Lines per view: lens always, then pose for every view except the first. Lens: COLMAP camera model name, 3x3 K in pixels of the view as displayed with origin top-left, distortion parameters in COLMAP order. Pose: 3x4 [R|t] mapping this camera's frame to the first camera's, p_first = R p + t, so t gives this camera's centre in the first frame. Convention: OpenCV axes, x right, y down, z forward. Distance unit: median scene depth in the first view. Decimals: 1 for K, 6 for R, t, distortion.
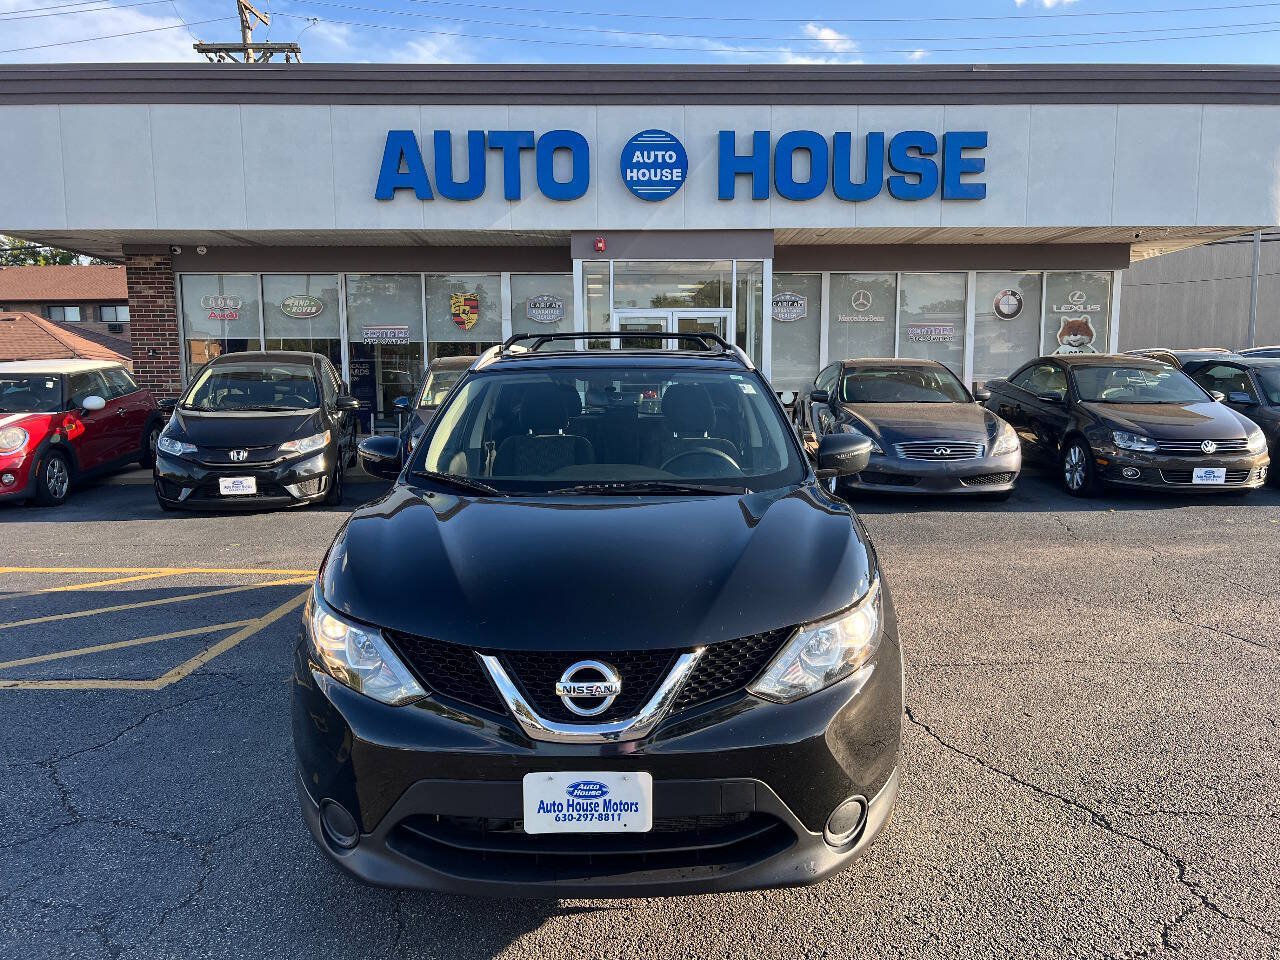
lens RADIAL K [[961.3, 0, 647.2], [0, 961.3, 486.9], [0, 0, 1]] dist [0.055889, -0.067374]
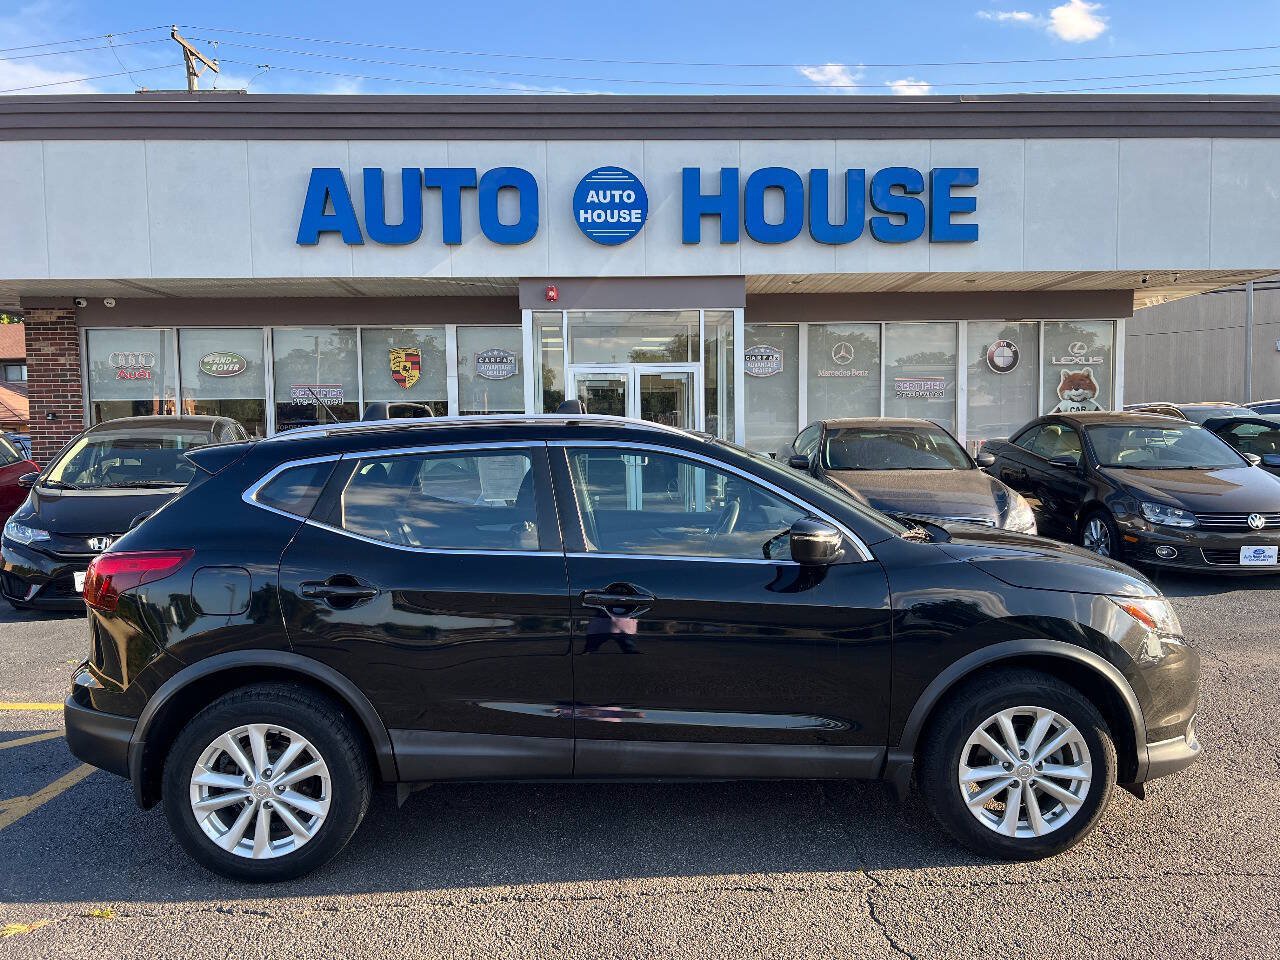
lens RADIAL K [[961.3, 0, 643.3], [0, 961.3, 488.0], [0, 0, 1]] dist [0.055889, -0.067374]
pose [[0.999834, -0.008881, 0.015898, 0.020795], [0.009719, 0.998527, -0.053389, -0.022434], [-0.015400, 0.053534, 0.998447, 0.116883]]
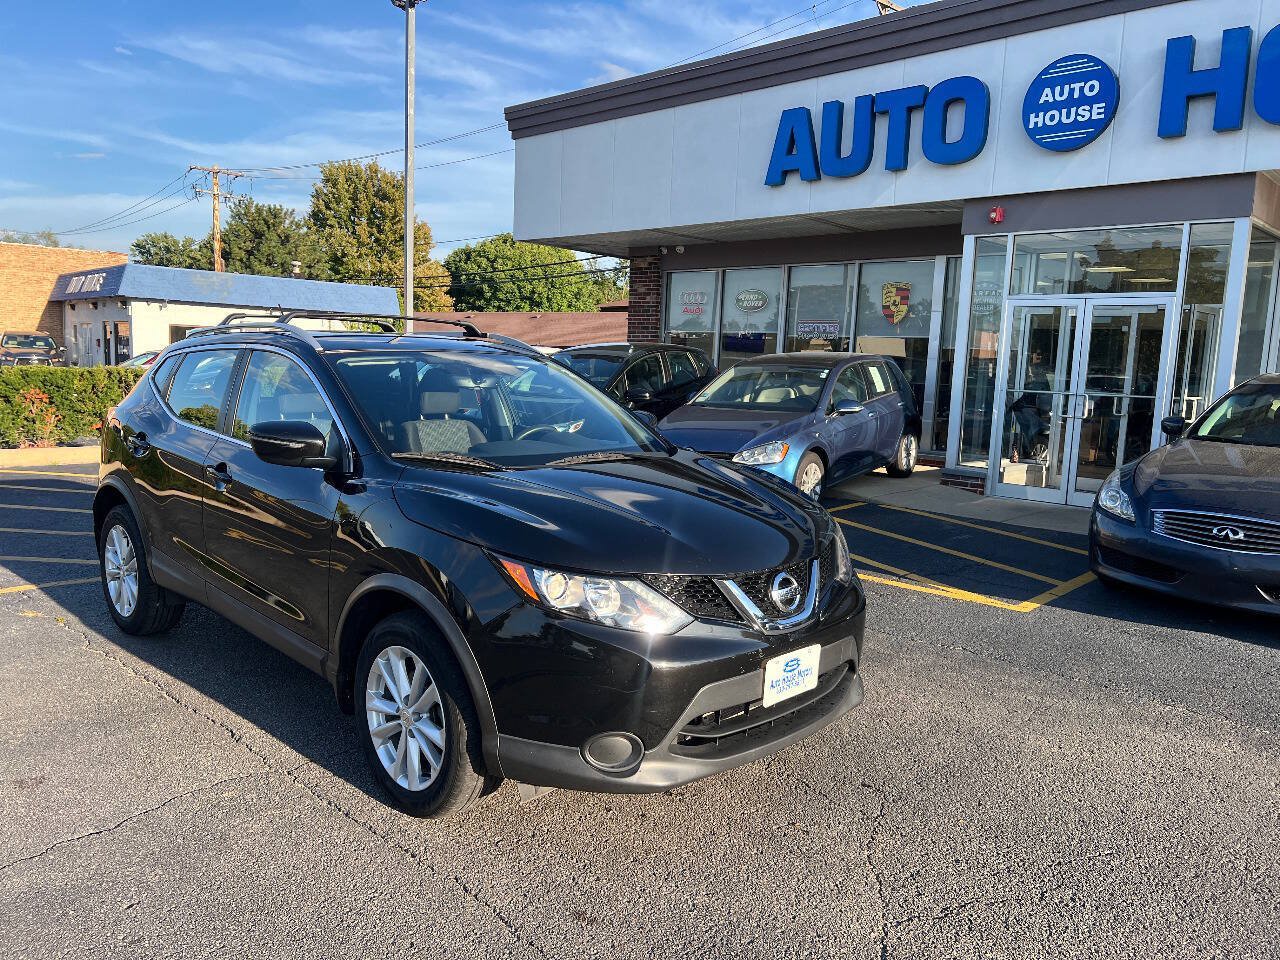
lens RADIAL K [[961.3, 0, 648.5], [0, 961.3, 487.5], [0, 0, 1]] dist [0.055889, -0.067374]
pose [[0.699154, 0.126309, -0.703726, 0.344087], [-0.125903, 0.990641, 0.052722, -0.037031], [0.703799, 0.051740, 0.708513, 0.253327]]
